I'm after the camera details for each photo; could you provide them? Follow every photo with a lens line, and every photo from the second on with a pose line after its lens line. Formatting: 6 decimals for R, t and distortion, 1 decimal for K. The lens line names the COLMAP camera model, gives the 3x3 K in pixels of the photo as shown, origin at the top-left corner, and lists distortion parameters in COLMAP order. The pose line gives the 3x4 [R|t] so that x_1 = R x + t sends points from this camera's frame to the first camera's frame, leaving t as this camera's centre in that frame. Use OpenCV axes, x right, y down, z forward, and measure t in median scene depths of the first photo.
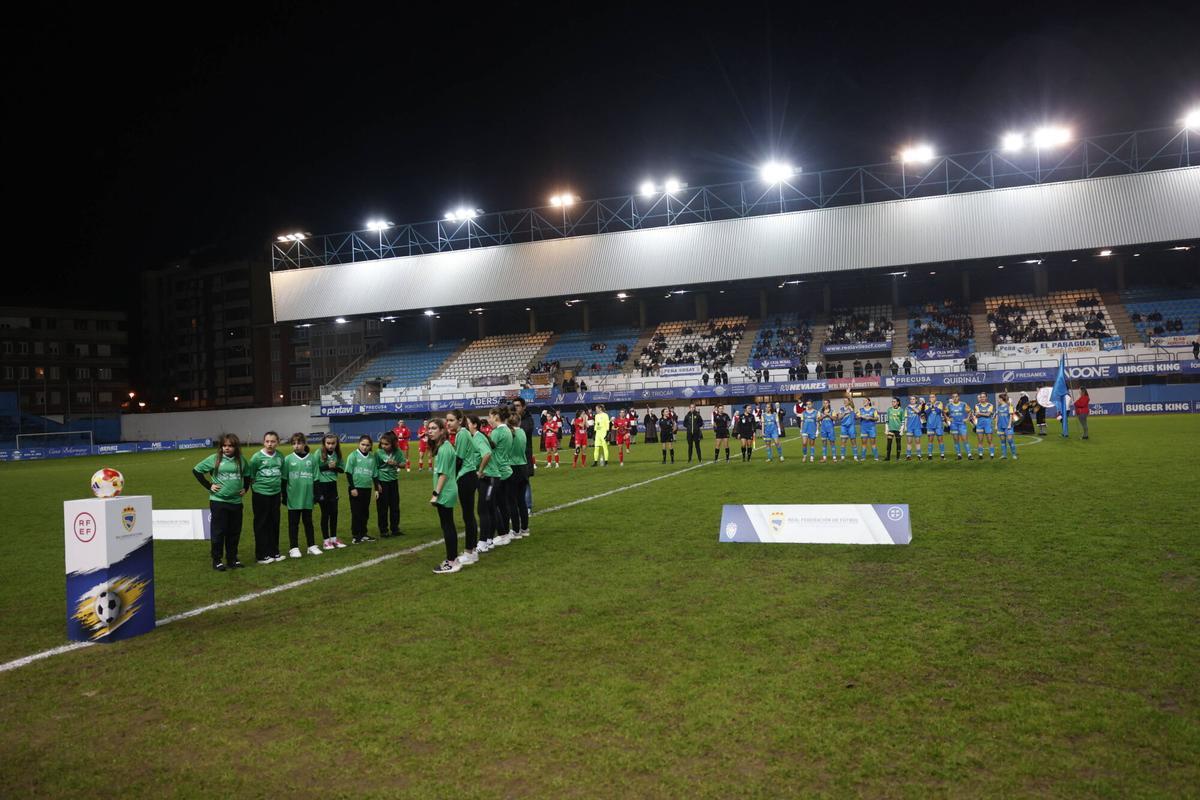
lens RADIAL K [[890.6, 0, 602.0], [0, 890.6, 417.3], [0, 0, 1]] dist [-0.002884, -0.005909]
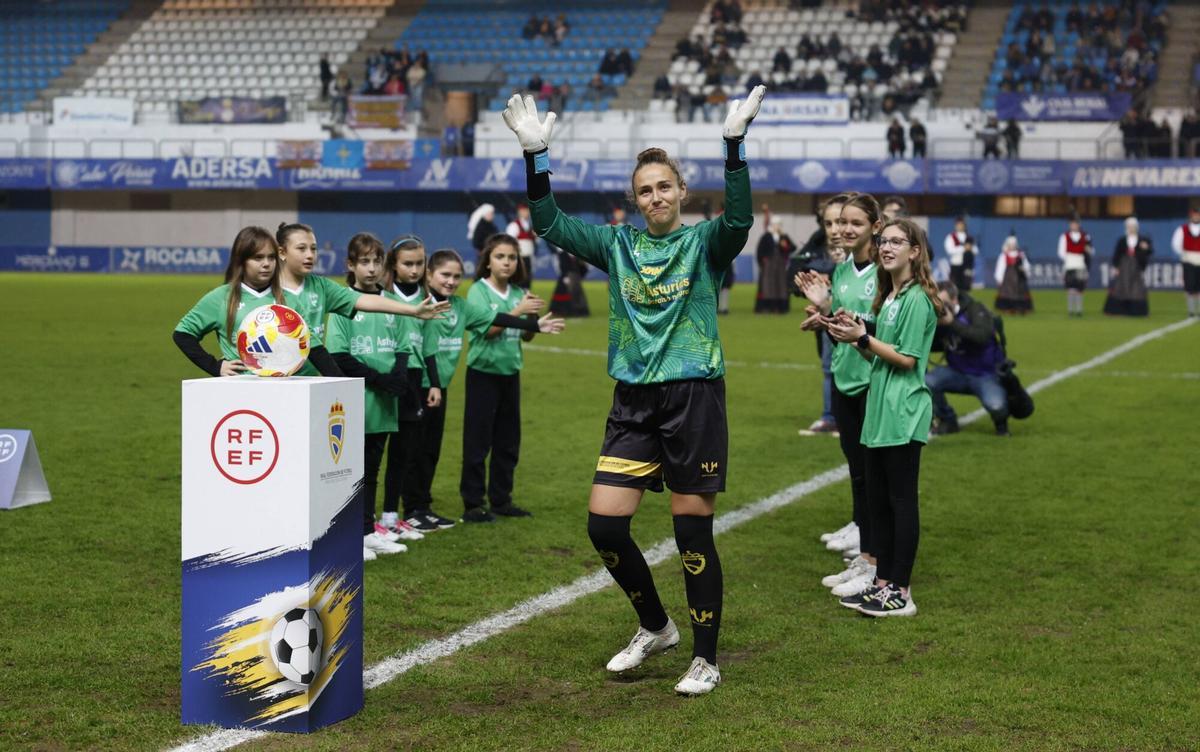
lens RADIAL K [[2596.0, 0, 564.7], [0, 2596.0, 372.9], [0, 0, 1]] dist [-0.010352, 0.235255]
pose [[0.997509, 0.052143, 0.047504, -0.040607], [-0.054588, 0.997168, 0.051733, 0.001757], [-0.044672, -0.054197, 0.997530, -0.014650]]
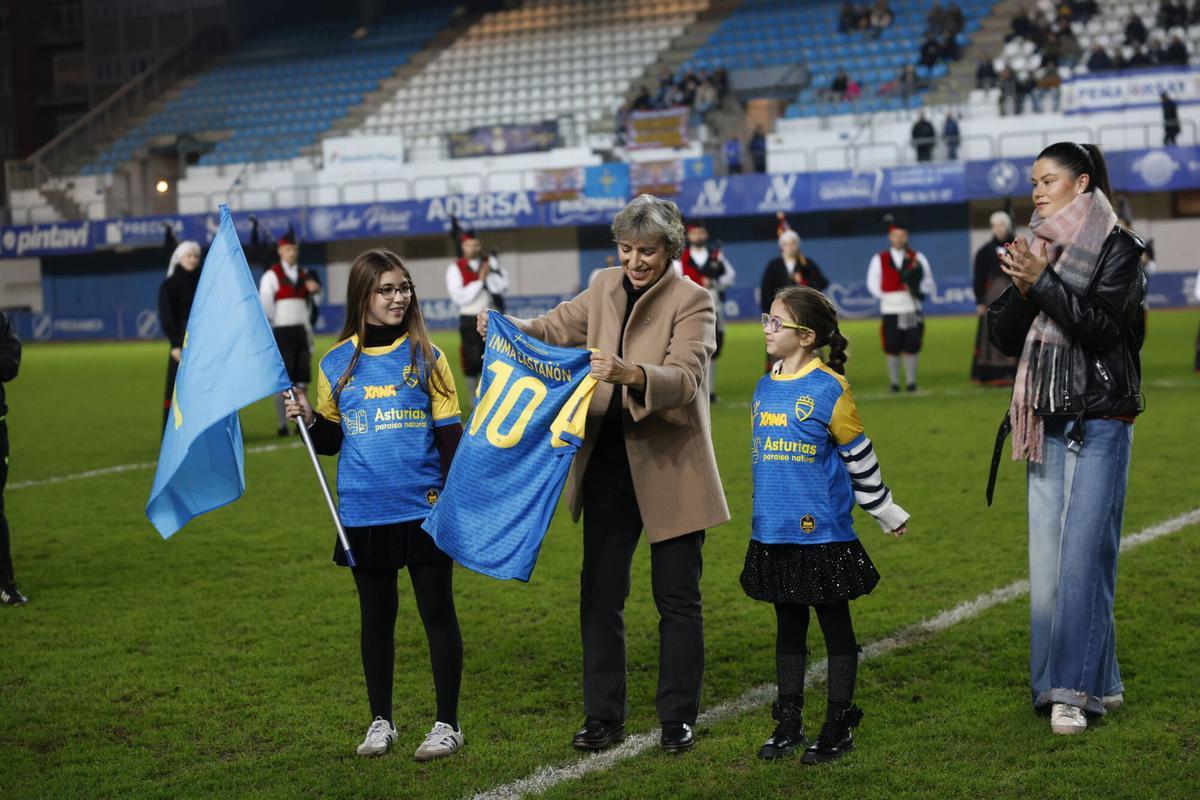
lens RADIAL K [[2297.0, 0, 600.0], [0, 2297.0, 400.0], [0, 0, 1]] dist [0.009475, -0.174258]
pose [[0.981632, 0.009575, -0.190546, 0.058786], [0.002722, 0.997935, 0.064170, -0.002516], [0.190767, -0.063510, 0.979579, 0.245095]]
